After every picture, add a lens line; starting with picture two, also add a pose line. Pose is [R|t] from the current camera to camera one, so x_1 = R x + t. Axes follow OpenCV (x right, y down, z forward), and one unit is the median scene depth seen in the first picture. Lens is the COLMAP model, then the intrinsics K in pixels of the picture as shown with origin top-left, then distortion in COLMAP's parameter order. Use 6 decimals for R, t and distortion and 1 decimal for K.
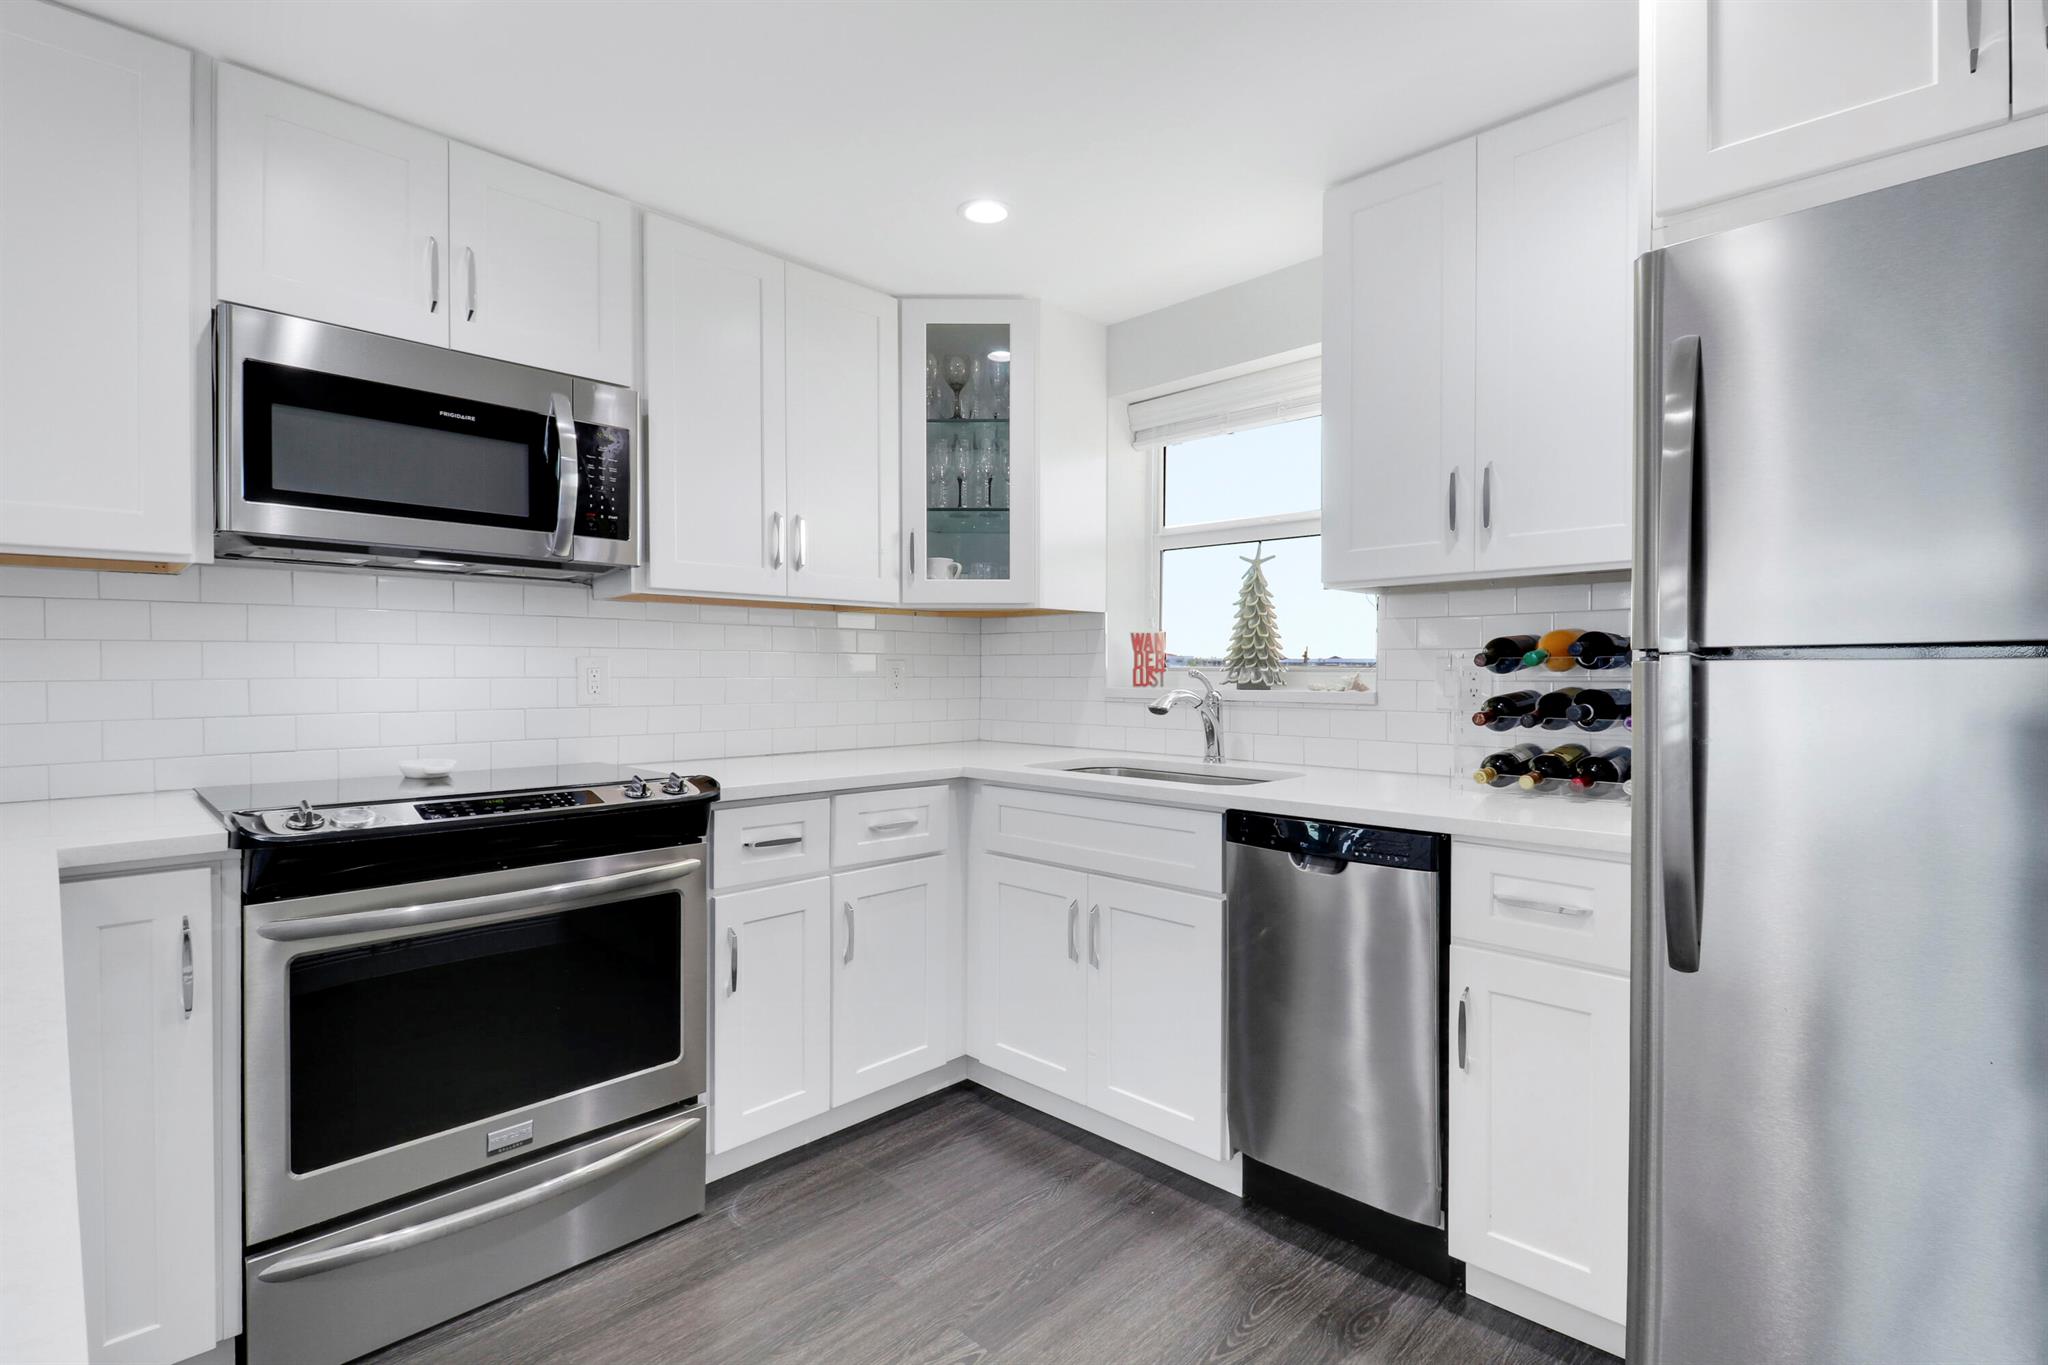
lens RADIAL K [[941.8, 0, 1062.9], [0, 941.8, 693.5], [0, 0, 1]] dist [0.017325, -0.020475]
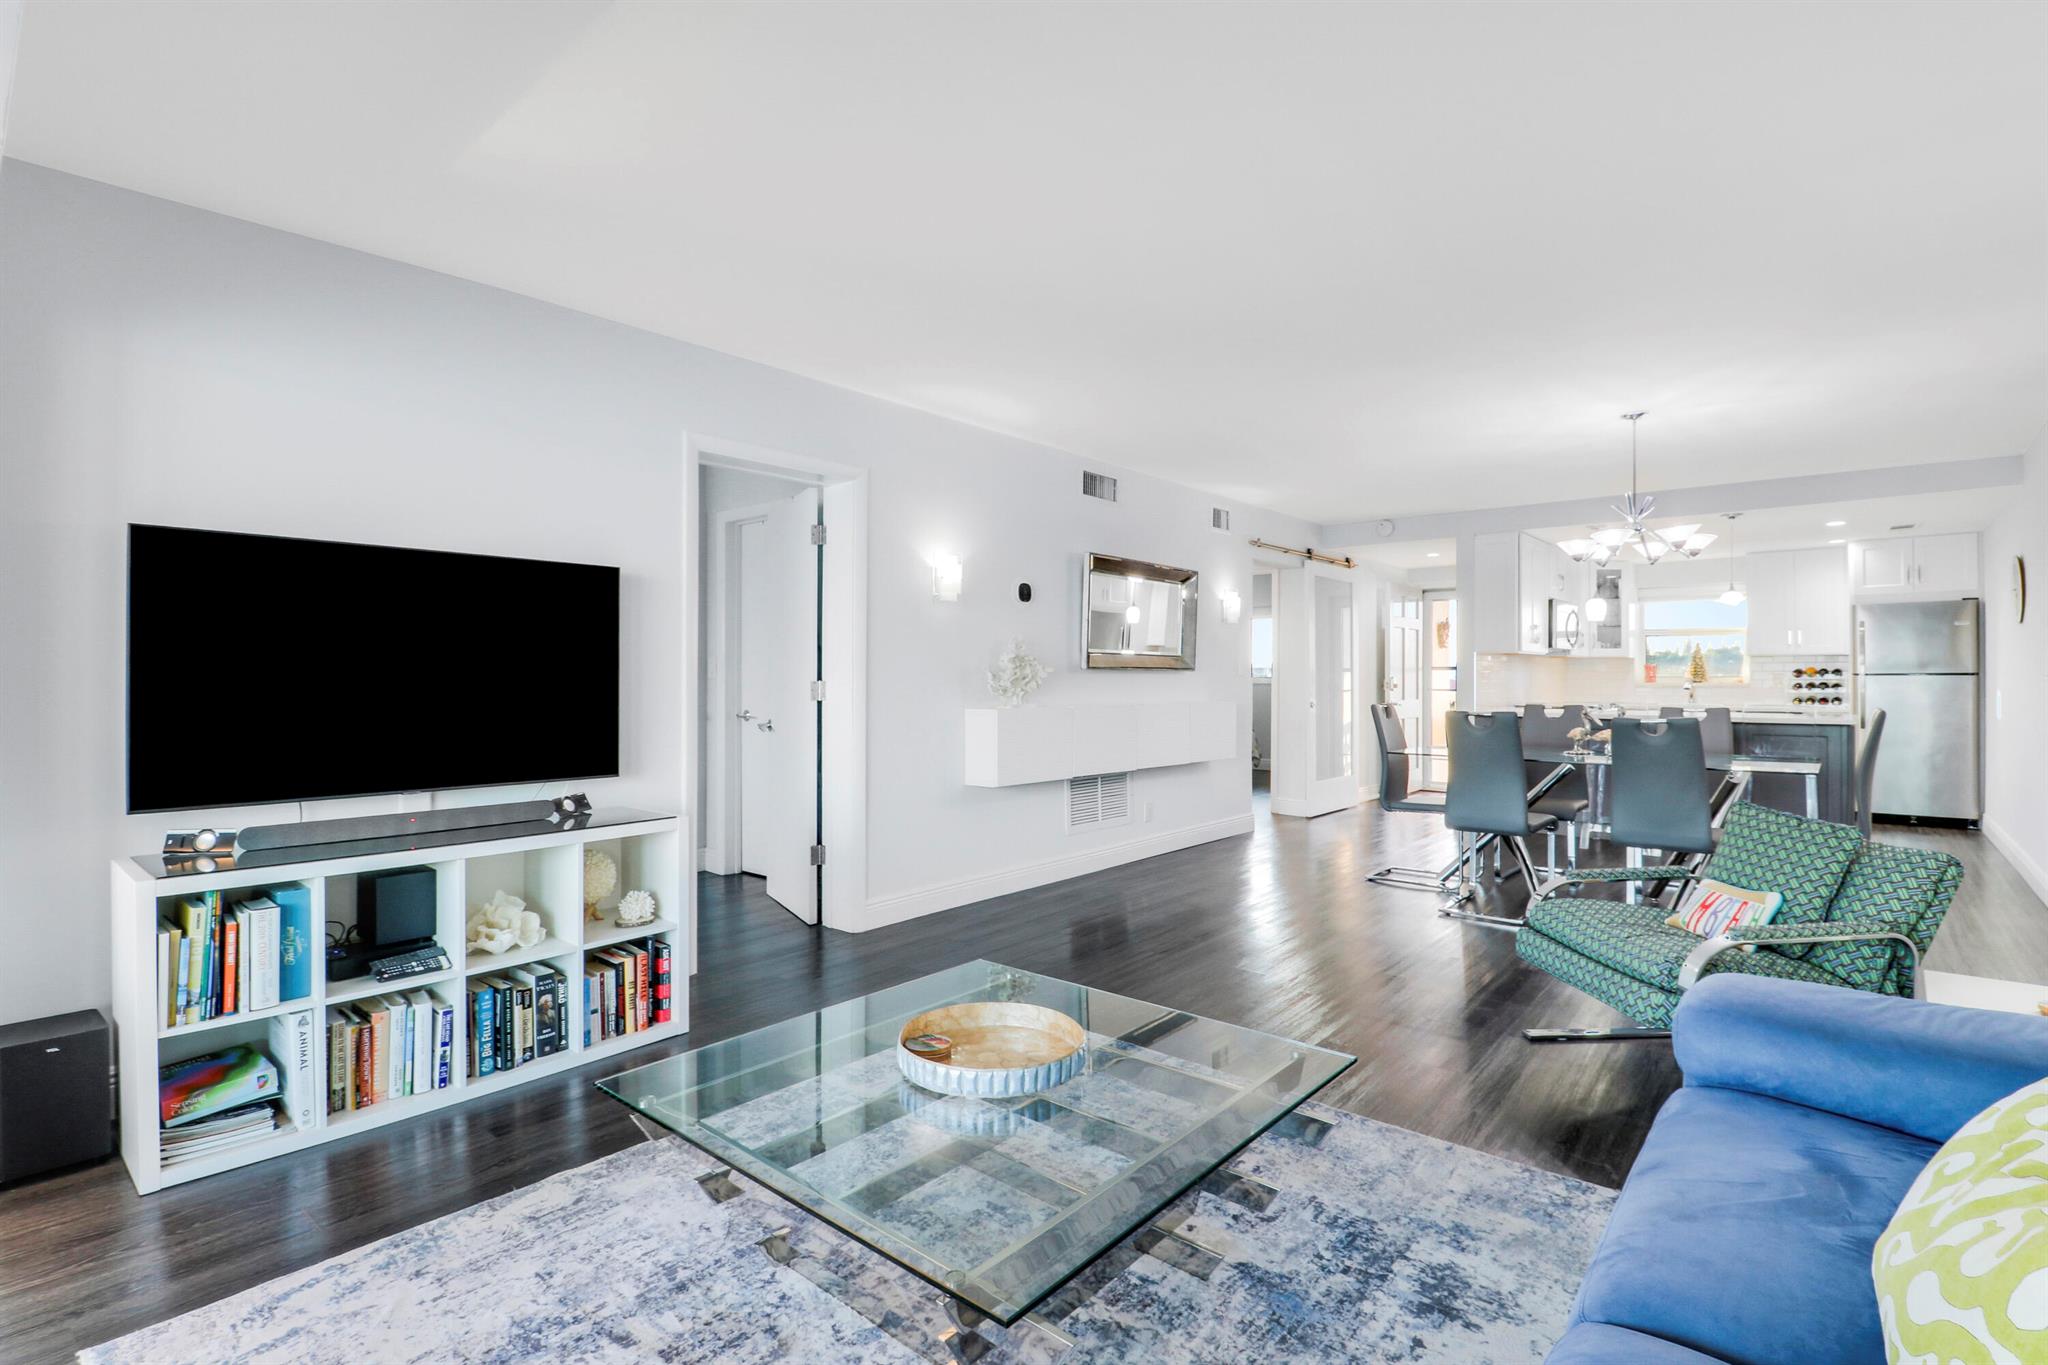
lens RADIAL K [[980.0, 0, 1045.5], [0, 980.0, 635.8], [0, 0, 1]] dist [0.000273, -0.017199]
pose [[0.999337, 0.007676, 0.035589, -2.500527], [-0.005479, 0.998096, -0.061428, 0.064957], [-0.035993, 0.061193, 0.997477, -2.613300]]
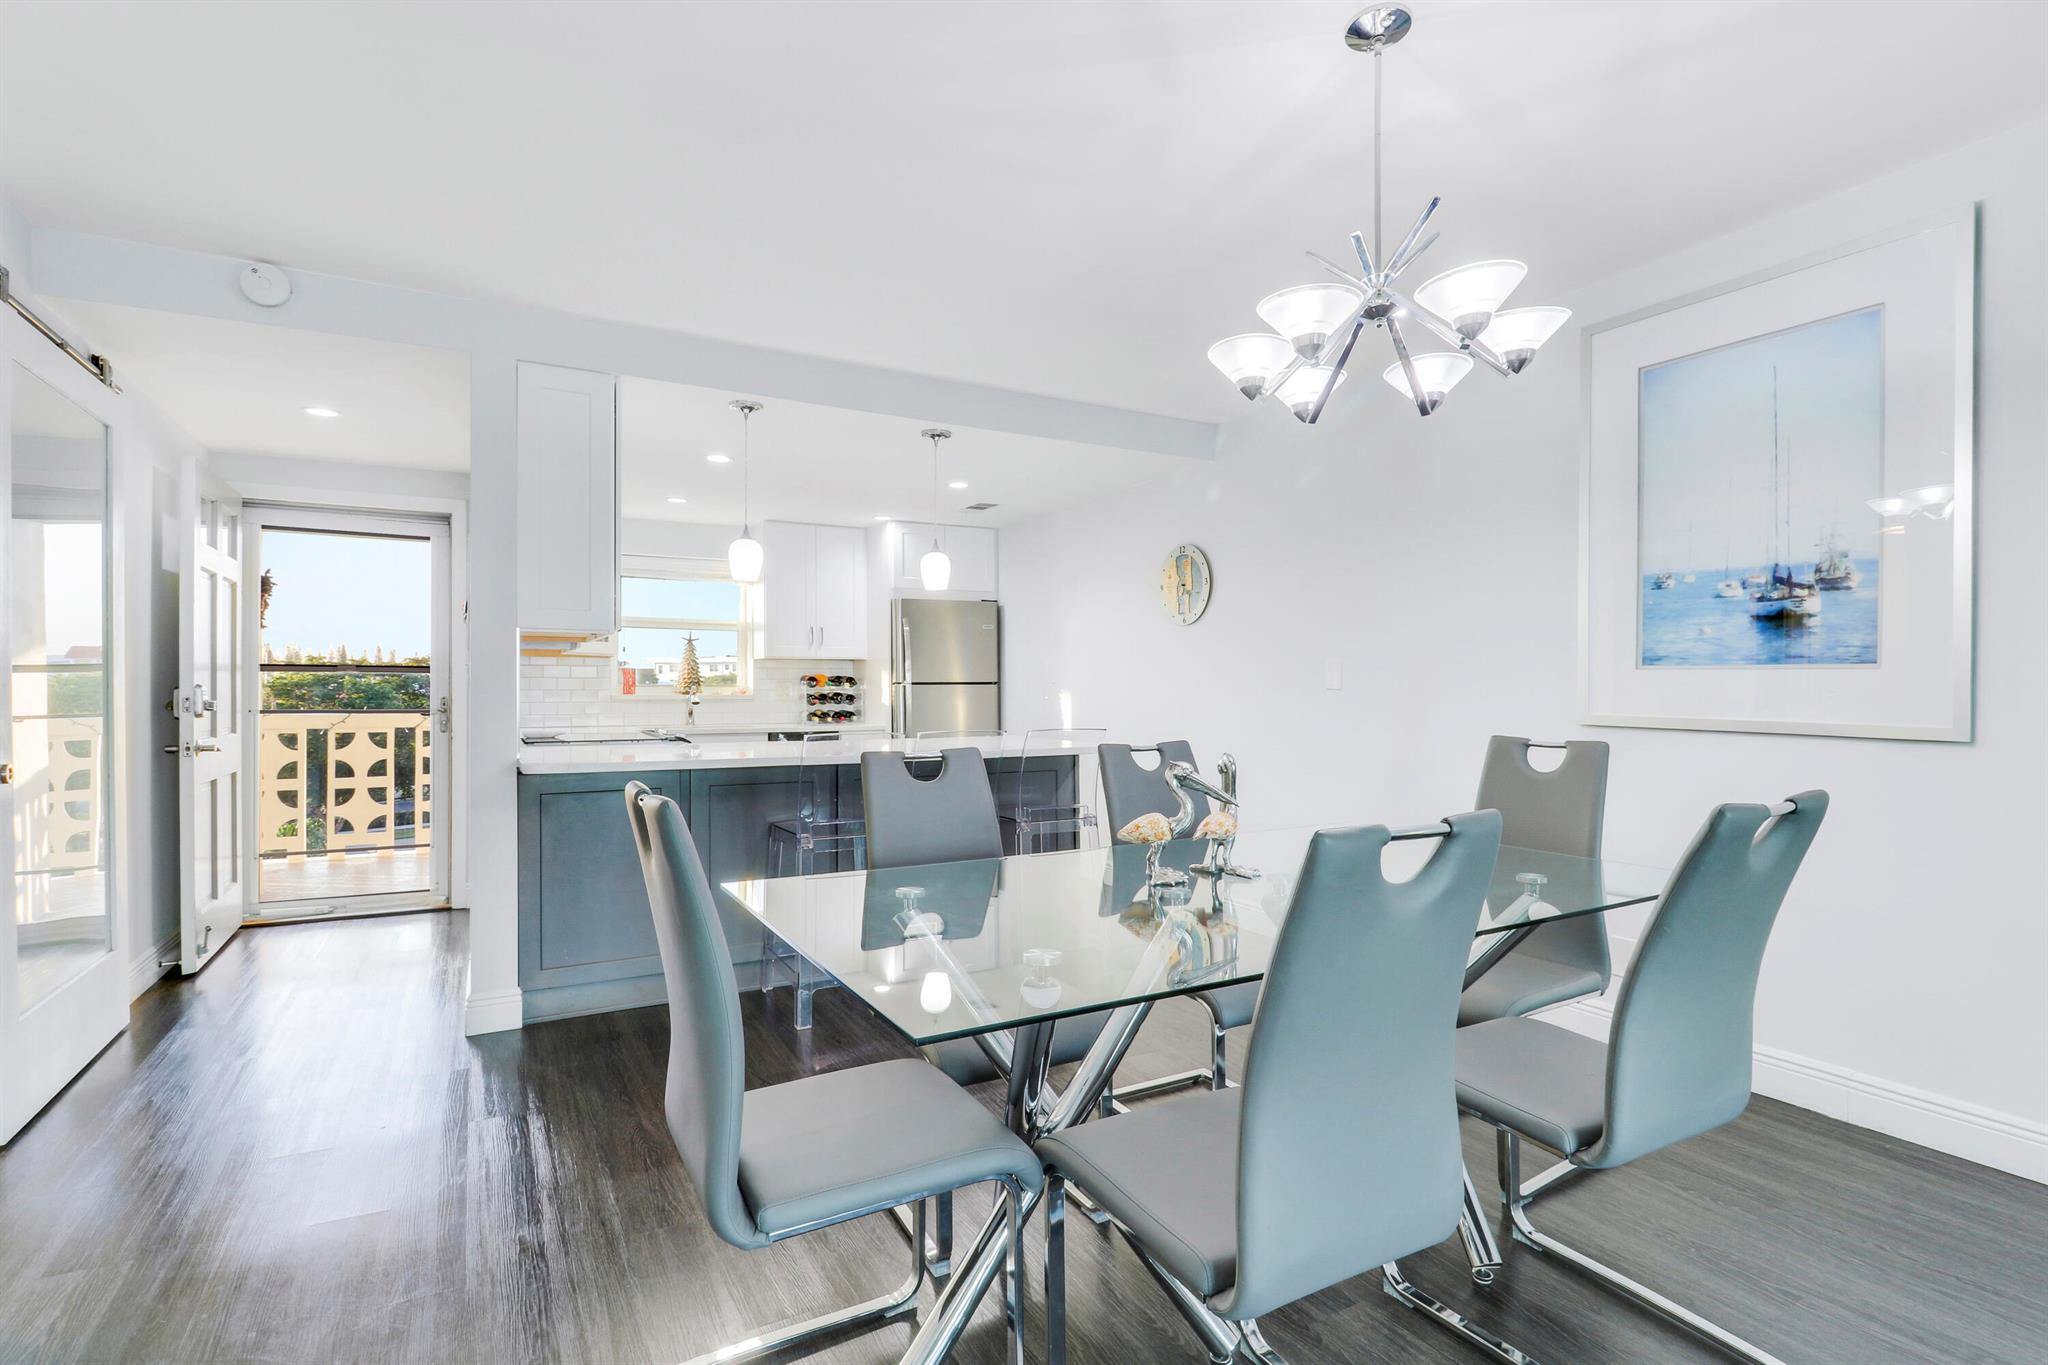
lens RADIAL K [[952.6, 0, 1016.5], [0, 952.6, 694.8], [0, 0, 1]] dist [0.001692, -0.012836]
pose [[0.294931, -0.004532, 0.955508, -2.050630], [0.017963, 0.999838, -0.000803, 0.015535], [-0.955350, 0.017400, 0.294964, -0.487398]]
